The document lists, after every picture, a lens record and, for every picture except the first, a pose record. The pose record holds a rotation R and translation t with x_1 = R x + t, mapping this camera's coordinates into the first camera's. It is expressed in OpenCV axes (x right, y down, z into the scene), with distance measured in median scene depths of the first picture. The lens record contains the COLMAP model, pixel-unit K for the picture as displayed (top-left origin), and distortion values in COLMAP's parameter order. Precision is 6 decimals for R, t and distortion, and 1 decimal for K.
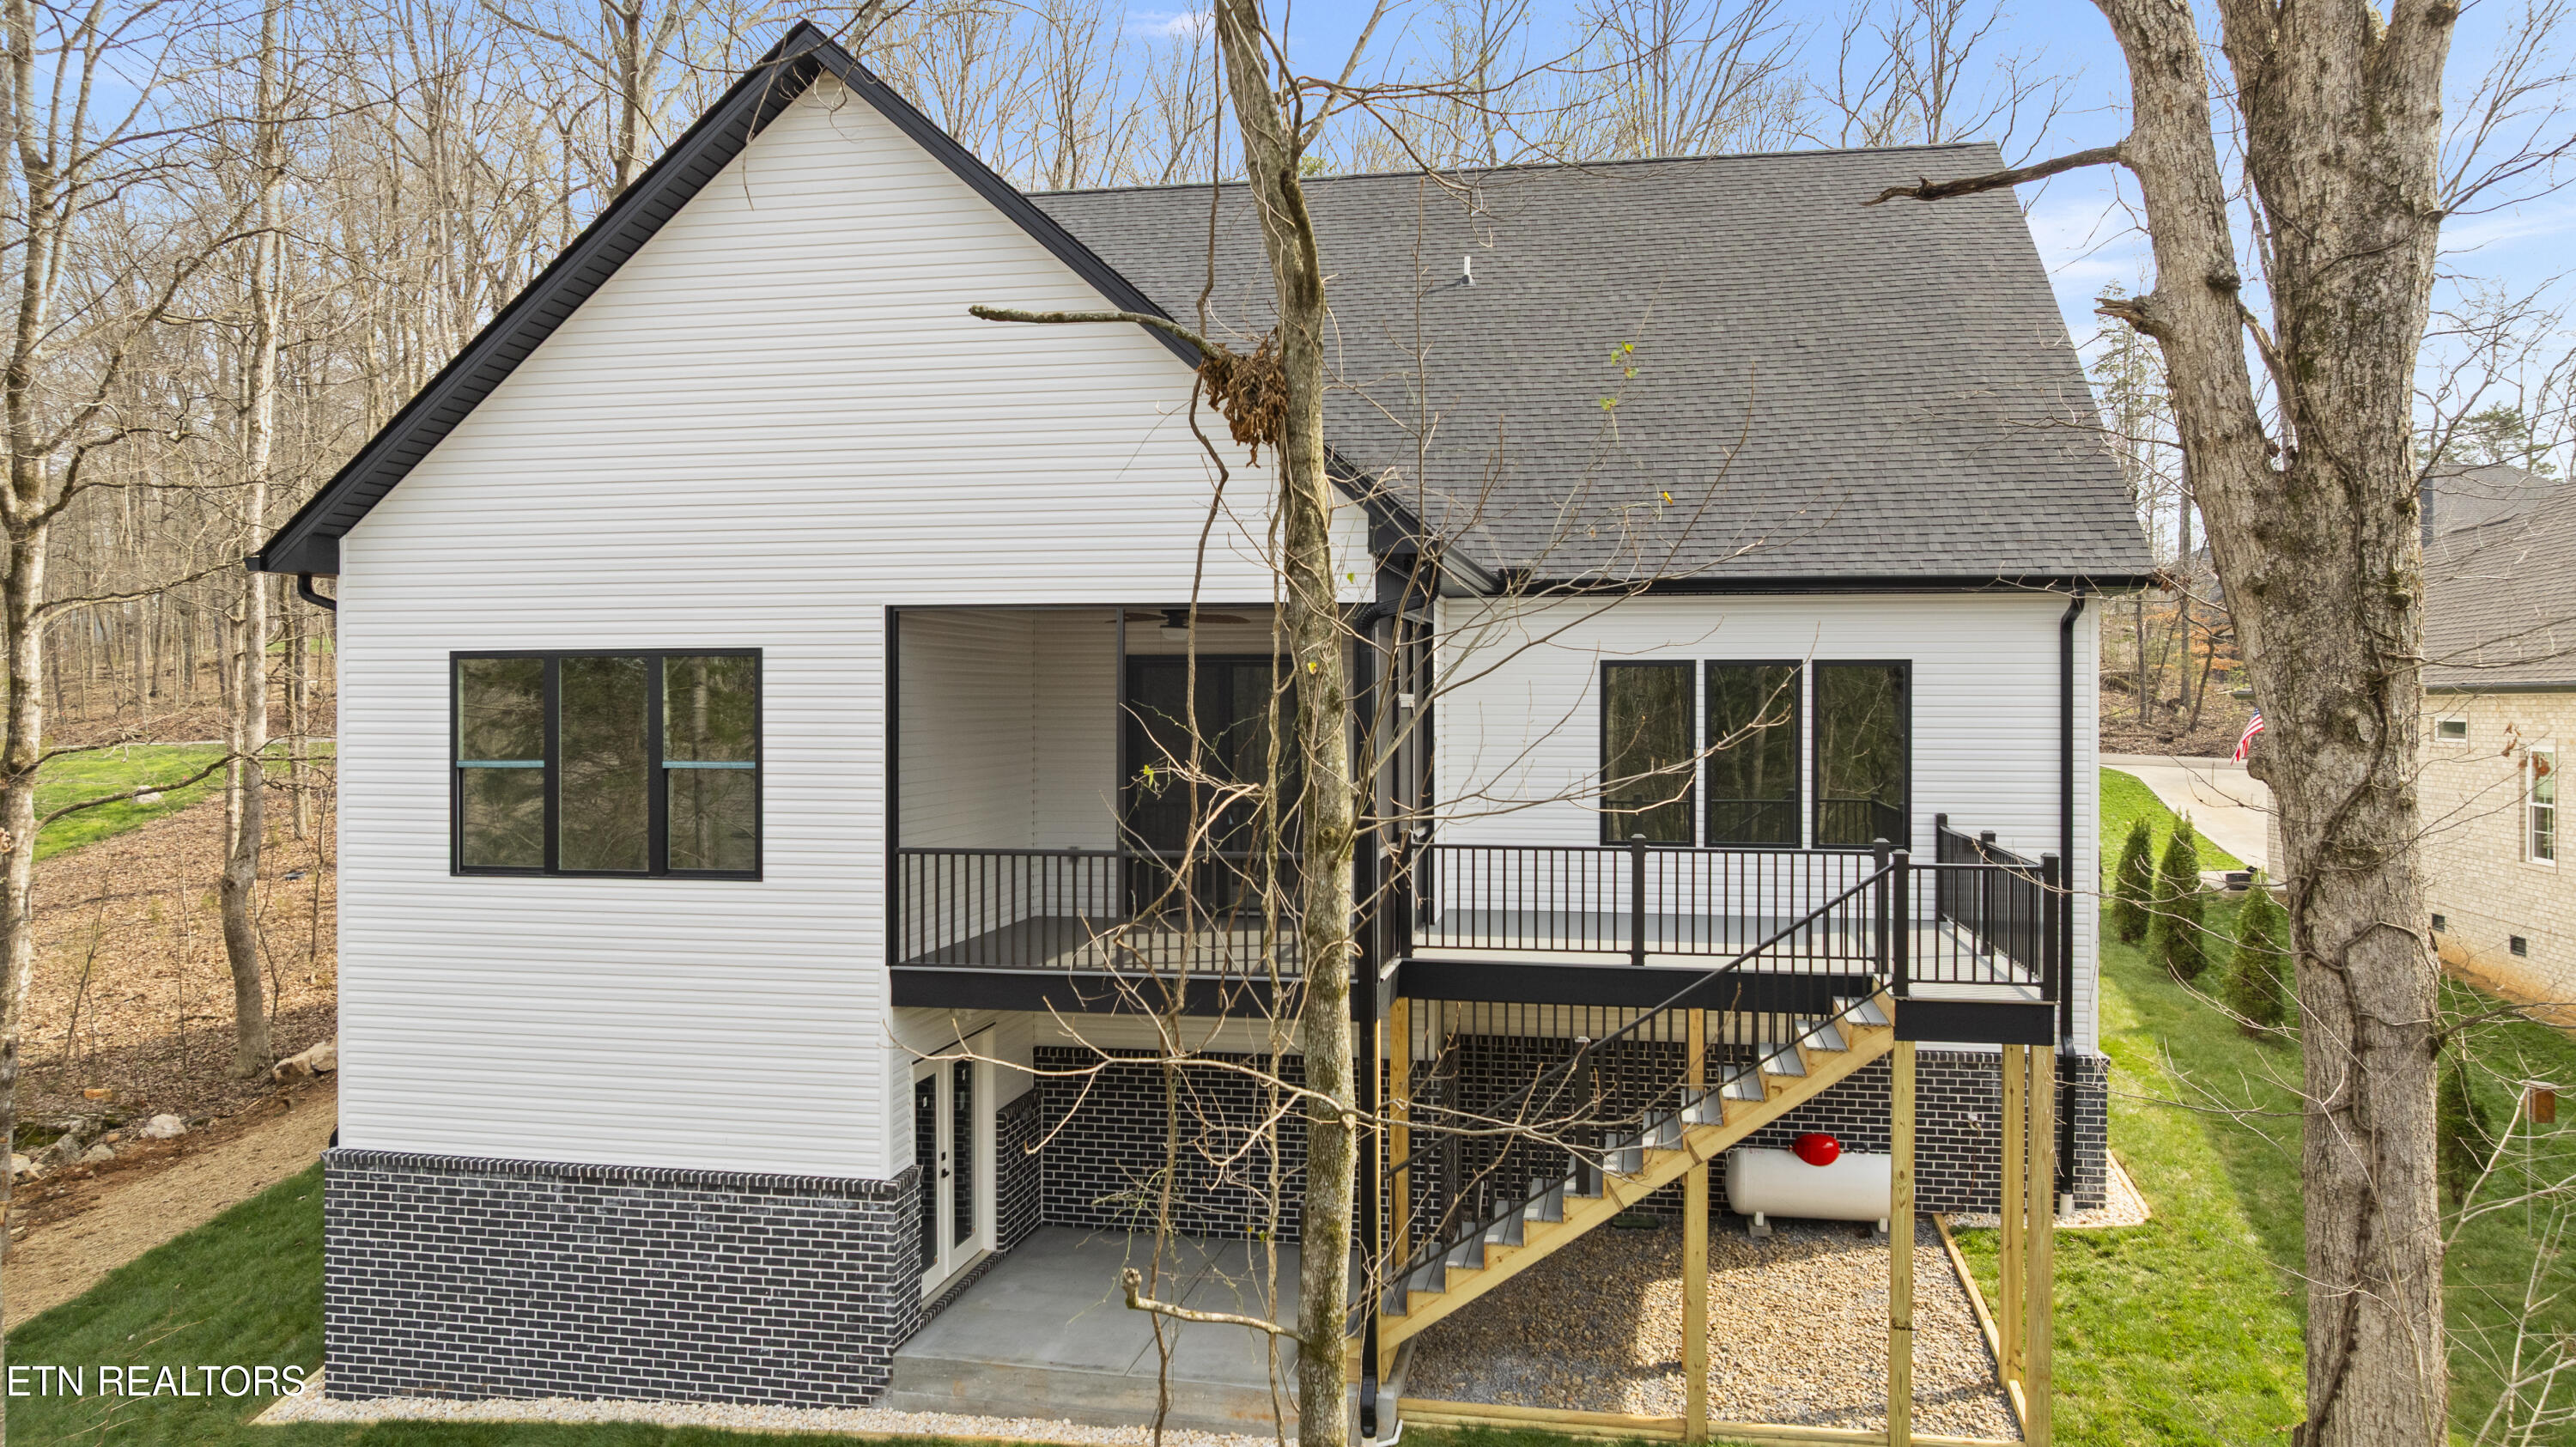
lens RADIAL K [[1802.0, 0, 1288.0], [0, 1802.0, 723.5], [0, 0, 1]] dist [-0.048348, 0.072752]
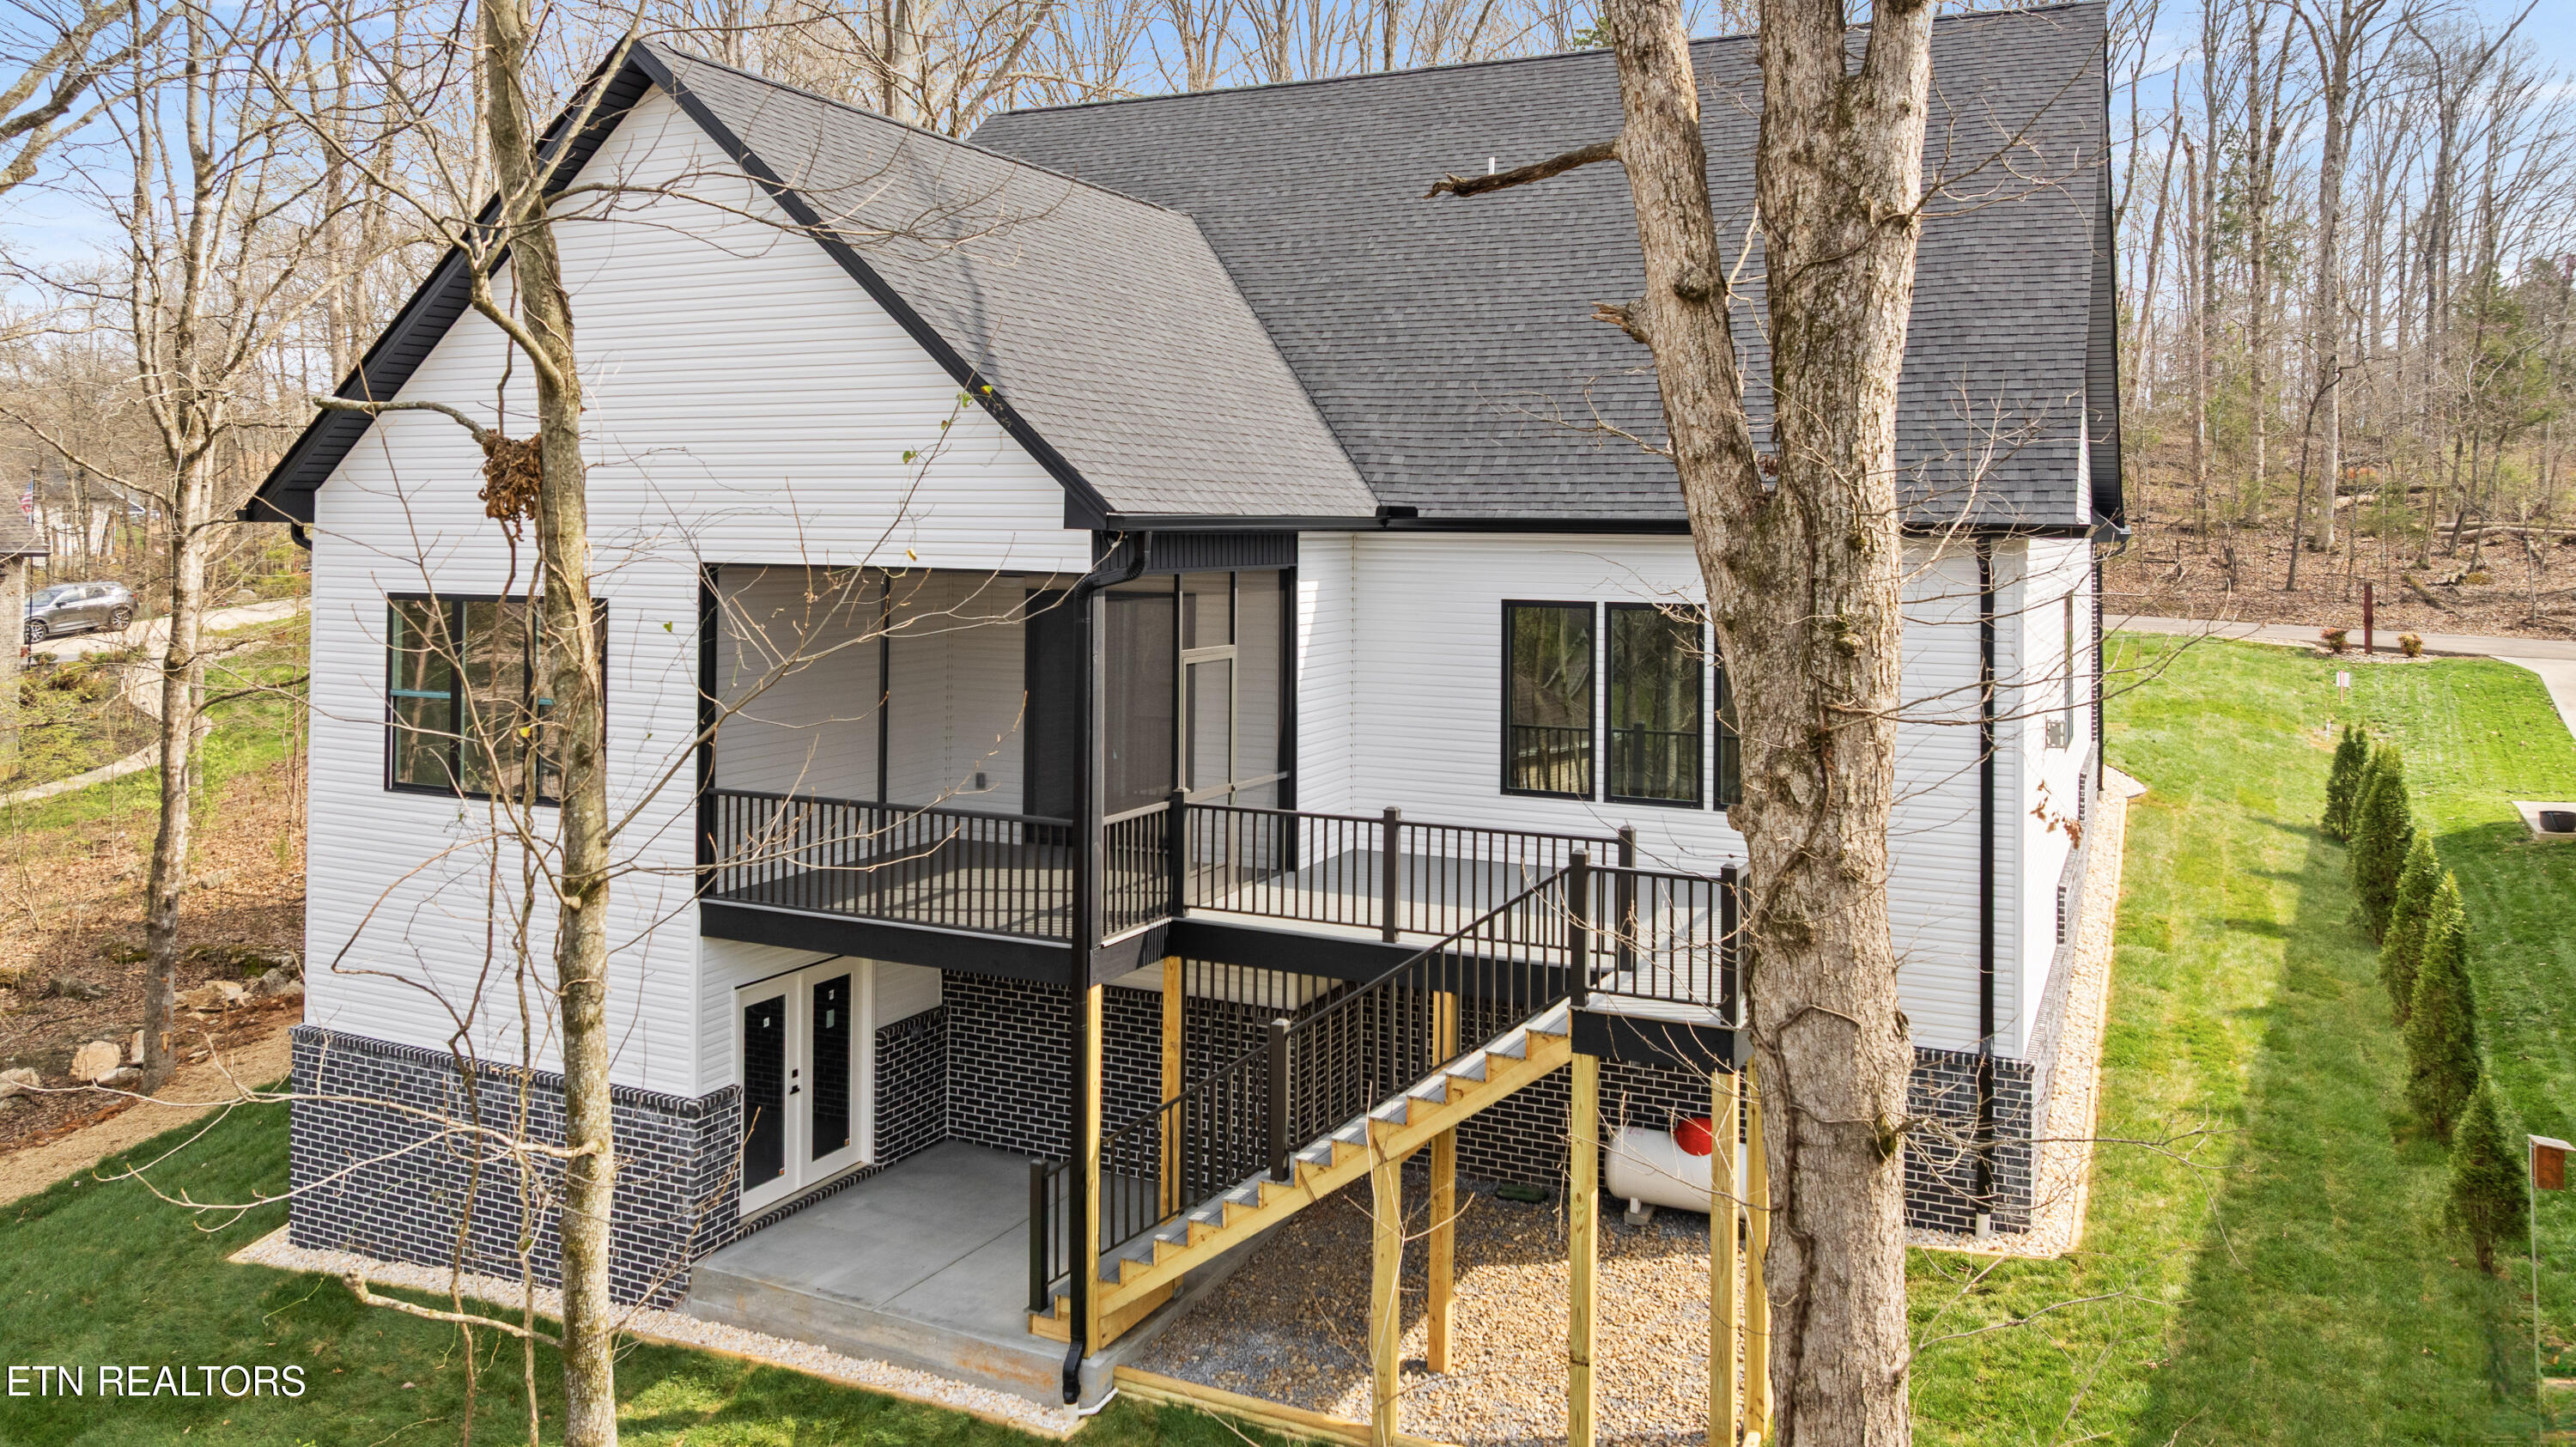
lens RADIAL K [[1840.9, 0, 1288.1], [0, 1840.9, 503.8], [0, 0, 1]] dist [-0.004543, 0.001320]
pose [[0.966604, 0.004386, -0.256238, 0.437833], [-0.010348, 0.999706, -0.021924, -0.088006], [0.256066, 0.023843, 0.966365, 0.021481]]
